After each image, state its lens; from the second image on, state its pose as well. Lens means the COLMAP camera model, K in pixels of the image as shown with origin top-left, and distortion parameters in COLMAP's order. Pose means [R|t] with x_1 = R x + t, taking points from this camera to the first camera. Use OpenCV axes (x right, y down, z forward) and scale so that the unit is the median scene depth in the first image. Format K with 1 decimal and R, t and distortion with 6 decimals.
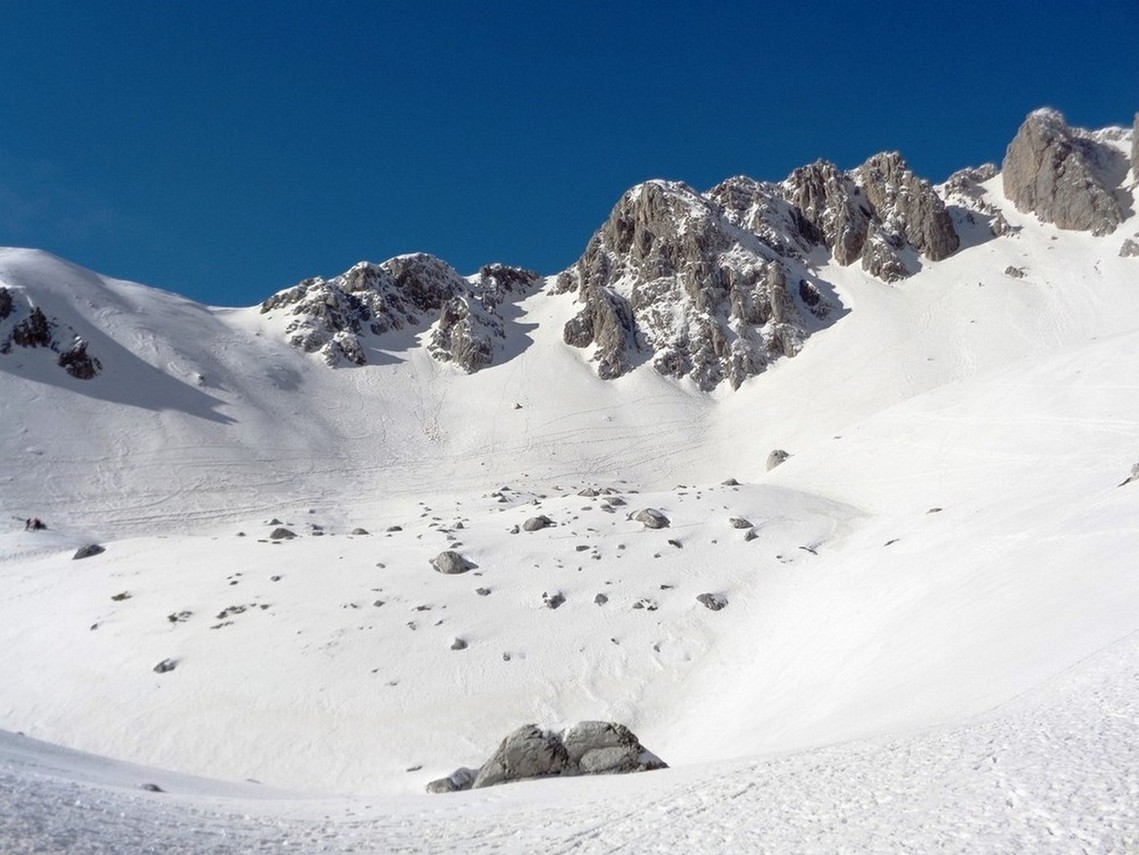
lens RADIAL K [[1084.4, 0, 569.5], [0, 1084.4, 427.5], [0, 0, 1]] dist [-0.013688, 0.010478]
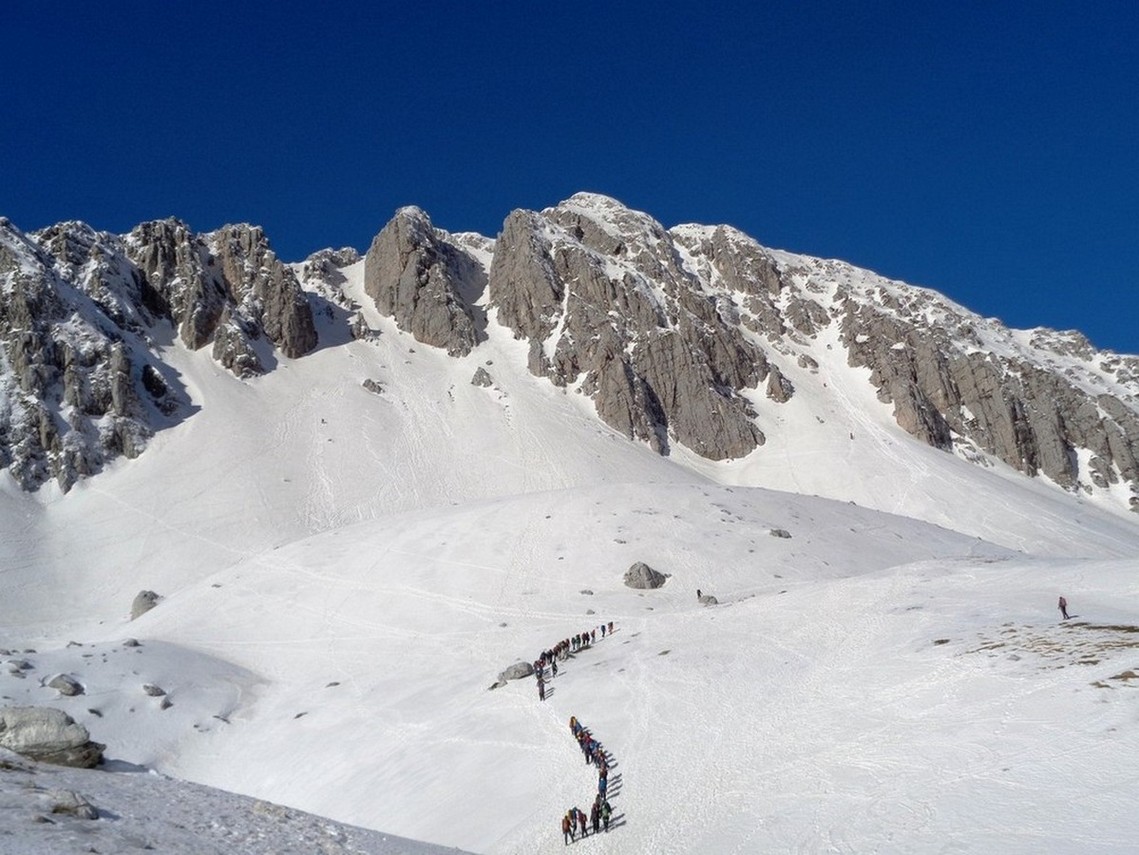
lens RADIAL K [[1390.5, 0, 569.5], [0, 1390.5, 427.5], [0, 0, 1]] dist [0.003828, 0.068954]
pose [[0.841748, 0.111481, 0.528234, -0.083605], [-0.086421, 0.993654, -0.071993, -0.035062], [-0.532908, 0.014949, 0.846041, -0.123137]]
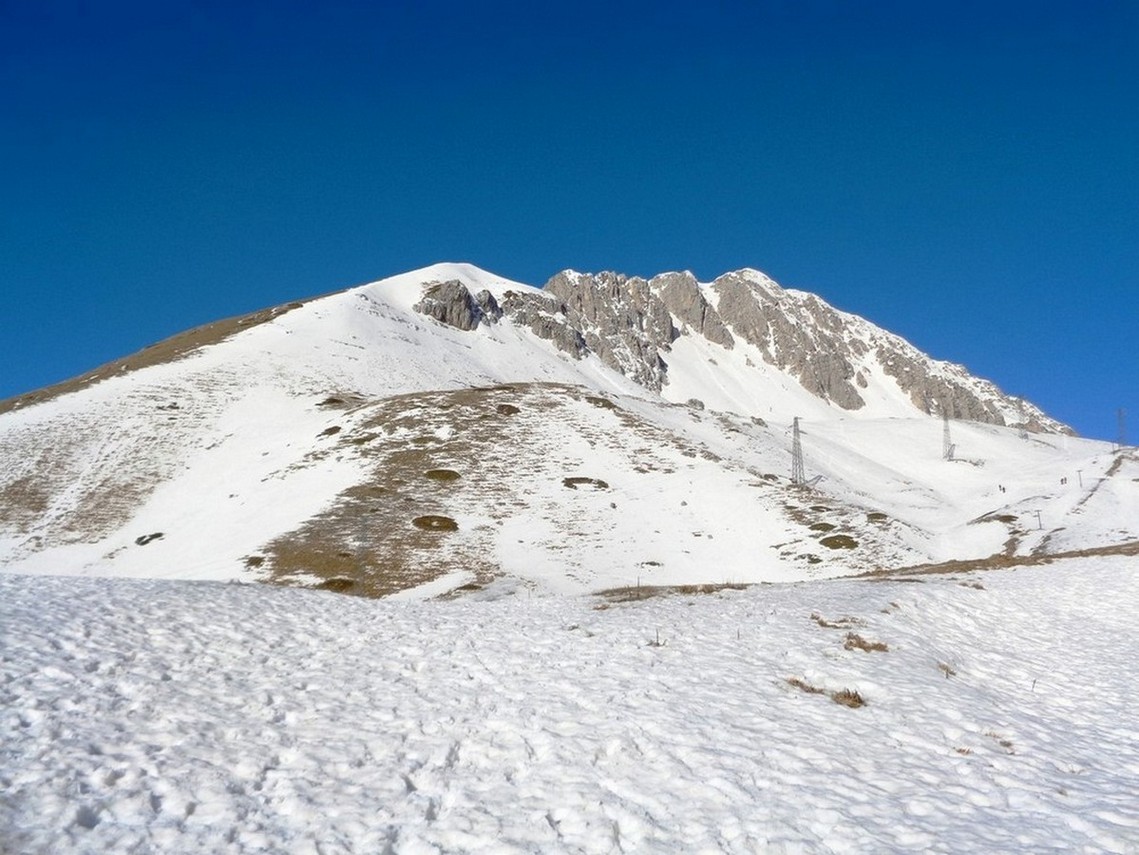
lens RADIAL K [[1084.4, 0, 569.5], [0, 1084.4, 427.5], [0, 0, 1]] dist [-0.013688, 0.010478]
pose [[0.759603, 0.167585, 0.628425, -1.247996], [-0.206828, 0.978317, -0.010890, 0.081664], [-0.616624, -0.121704, 0.777794, -0.632410]]
